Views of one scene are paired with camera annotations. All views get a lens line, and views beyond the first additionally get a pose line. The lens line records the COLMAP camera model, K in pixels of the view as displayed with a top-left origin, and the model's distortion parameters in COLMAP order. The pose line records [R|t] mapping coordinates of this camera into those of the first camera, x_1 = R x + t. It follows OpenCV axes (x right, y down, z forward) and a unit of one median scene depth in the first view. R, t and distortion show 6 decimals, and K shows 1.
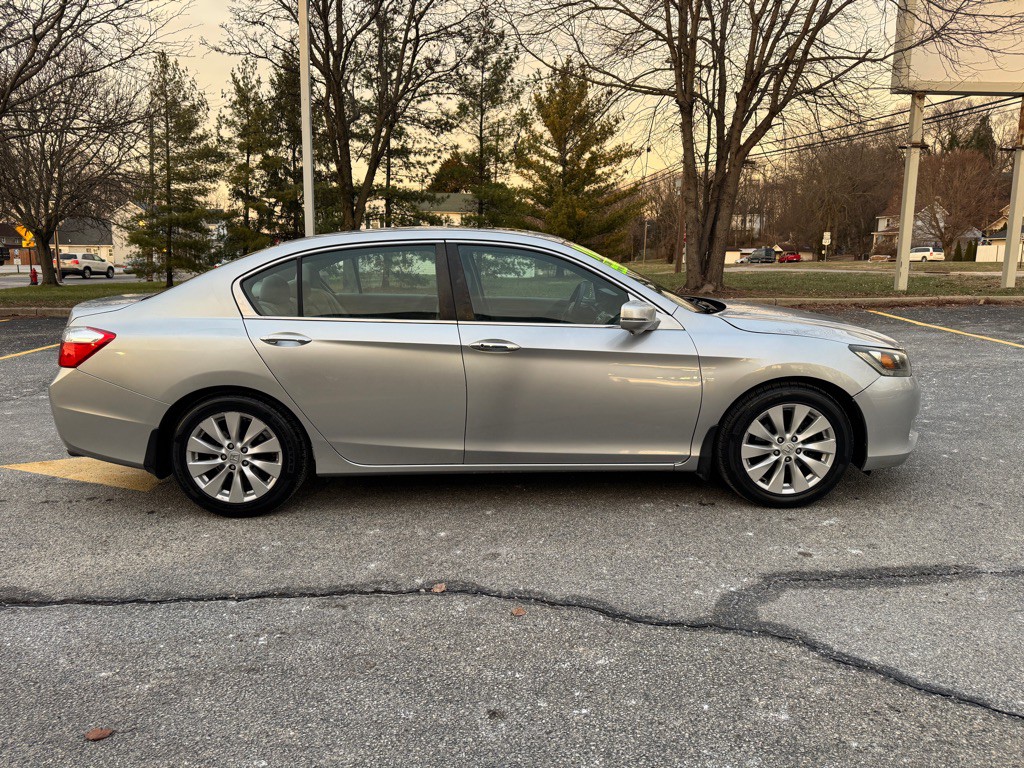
lens RADIAL K [[717.4, 0, 512.3], [0, 717.4, 388.0], [0, 0, 1]] dist [0.041095, -0.047897]
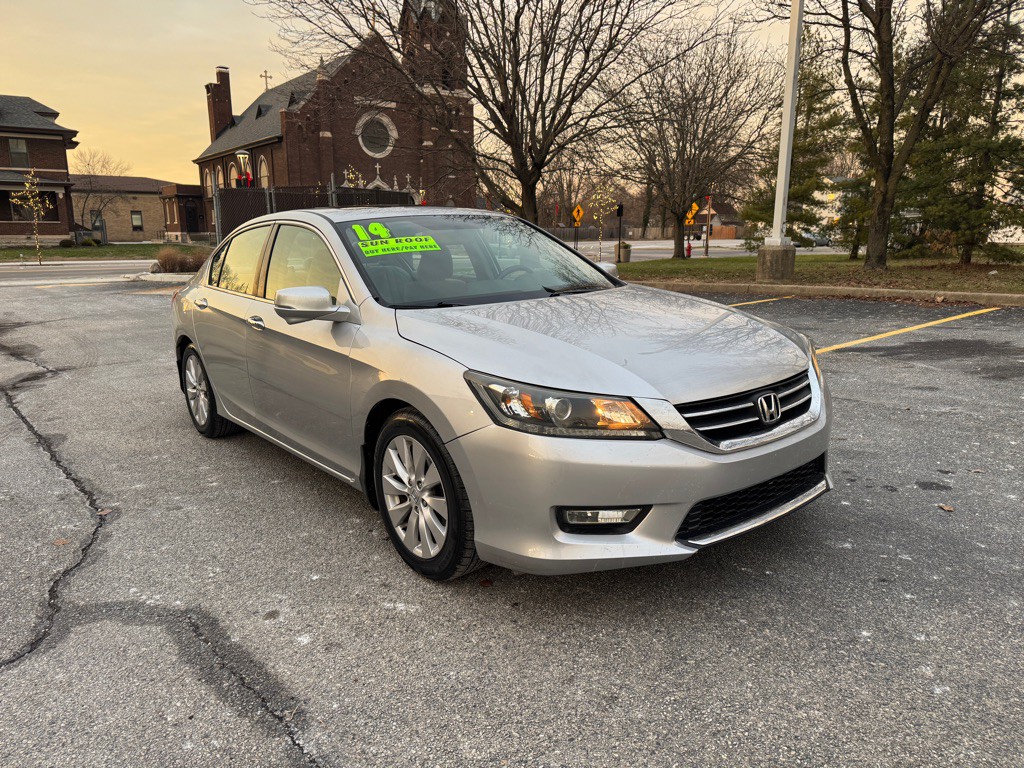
lens RADIAL K [[717.4, 0, 506.3], [0, 717.4, 390.8], [0, 0, 1]] dist [0.041095, -0.047897]
pose [[0.612032, 0.158758, -0.774734, 1.176993], [-0.126360, 0.986688, 0.102369, -0.131912], [0.780672, 0.035242, 0.623946, 0.717277]]
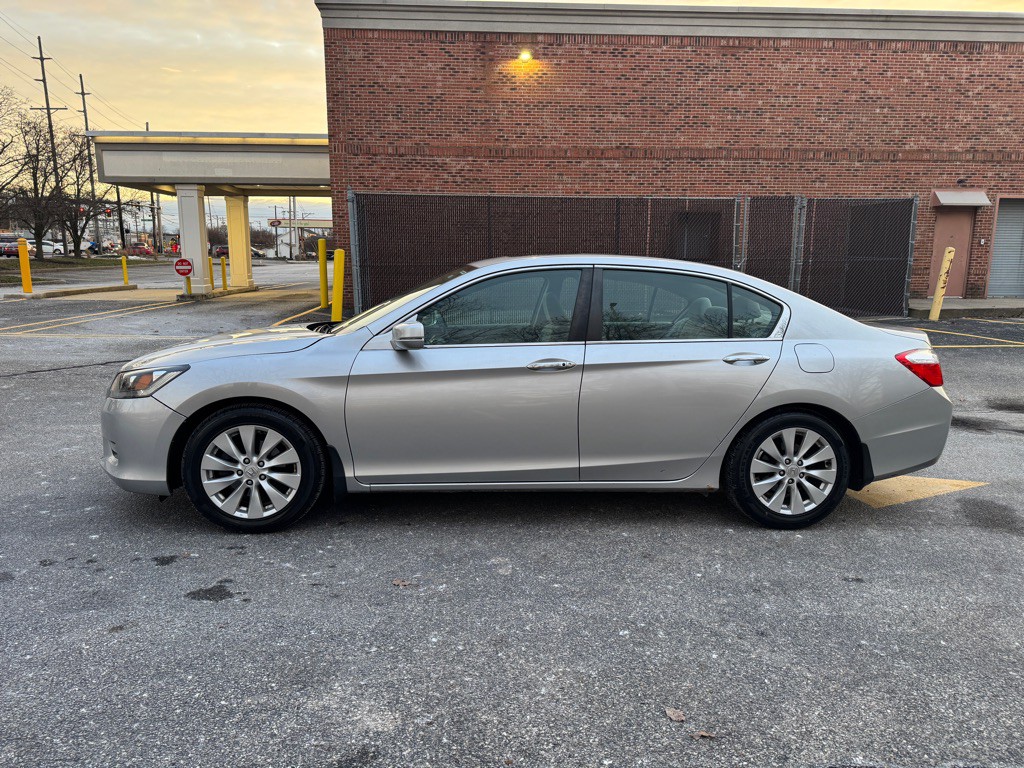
lens RADIAL K [[717.4, 0, 513.4], [0, 717.4, 380.2], [0, 0, 1]] dist [0.041095, -0.047897]
pose [[-0.996517, -0.001470, -0.083372, 0.124297], [-0.029568, 0.941103, 0.336824, -0.556459], [0.077966, 0.338116, -0.937869, 2.810837]]
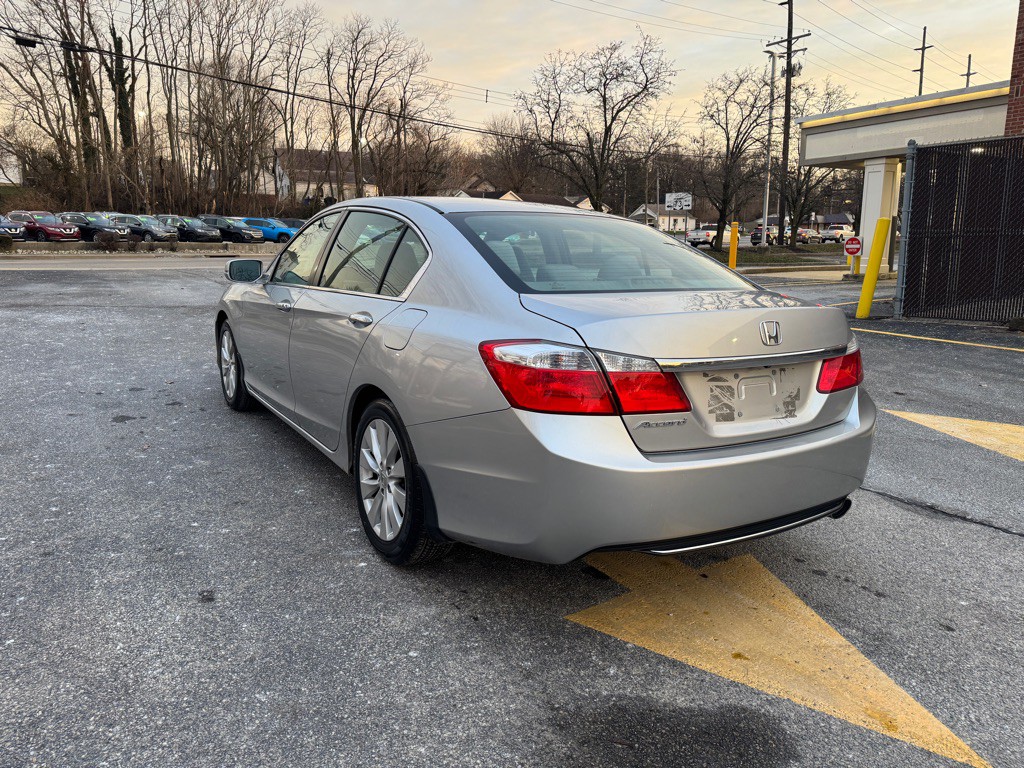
lens RADIAL K [[717.4, 0, 513.2], [0, 717.4, 384.0], [0, 0, 1]] dist [0.041095, -0.047897]
pose [[-0.523405, -0.172701, 0.834399, -1.276903], [0.145491, 0.946751, 0.287219, -0.356044], [-0.839571, 0.271729, -0.470408, 1.991218]]
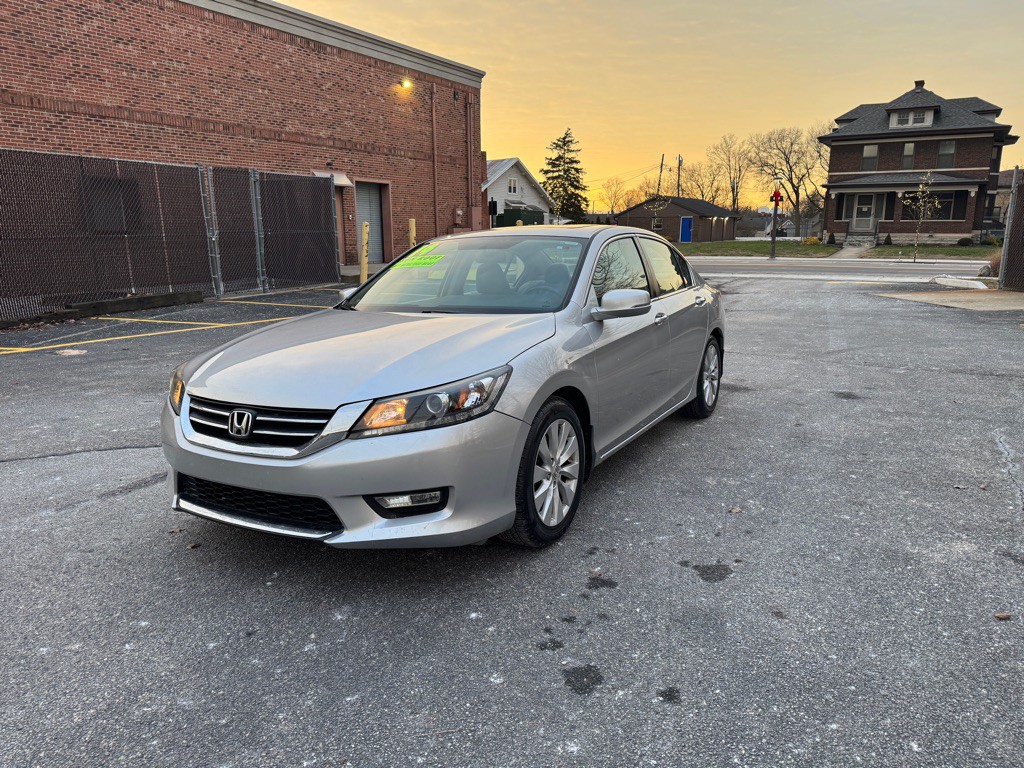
lens RADIAL K [[717.4, 0, 512.1], [0, 717.4, 379.0], [0, 0, 1]] dist [0.041095, -0.047897]
pose [[-0.492059, 0.167245, -0.854346, 1.323128], [-0.153265, 0.949402, 0.274127, -0.414235], [0.856964, 0.265828, -0.441529, 2.107505]]
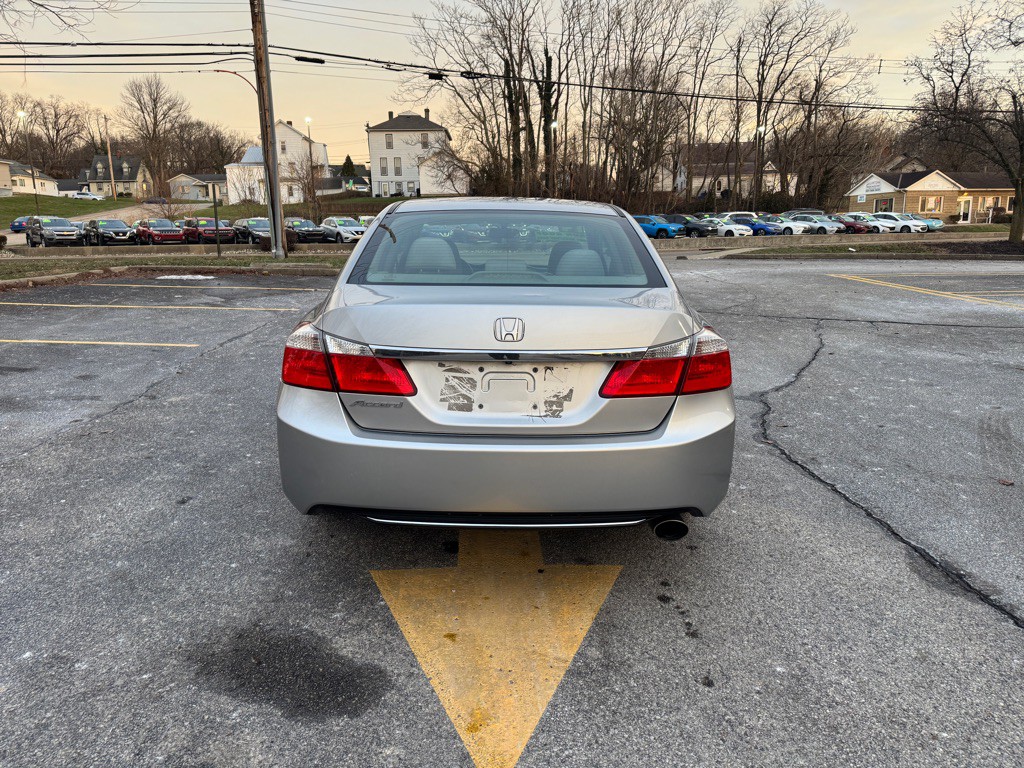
lens RADIAL K [[717.4, 0, 507.8], [0, 717.4, 395.0], [0, 0, 1]] dist [0.041095, -0.047897]
pose [[-0.001144, -0.218639, 0.975805, -1.518809], [0.191159, 0.957763, 0.214821, -0.246982], [-0.981558, 0.186780, 0.040699, 1.391652]]
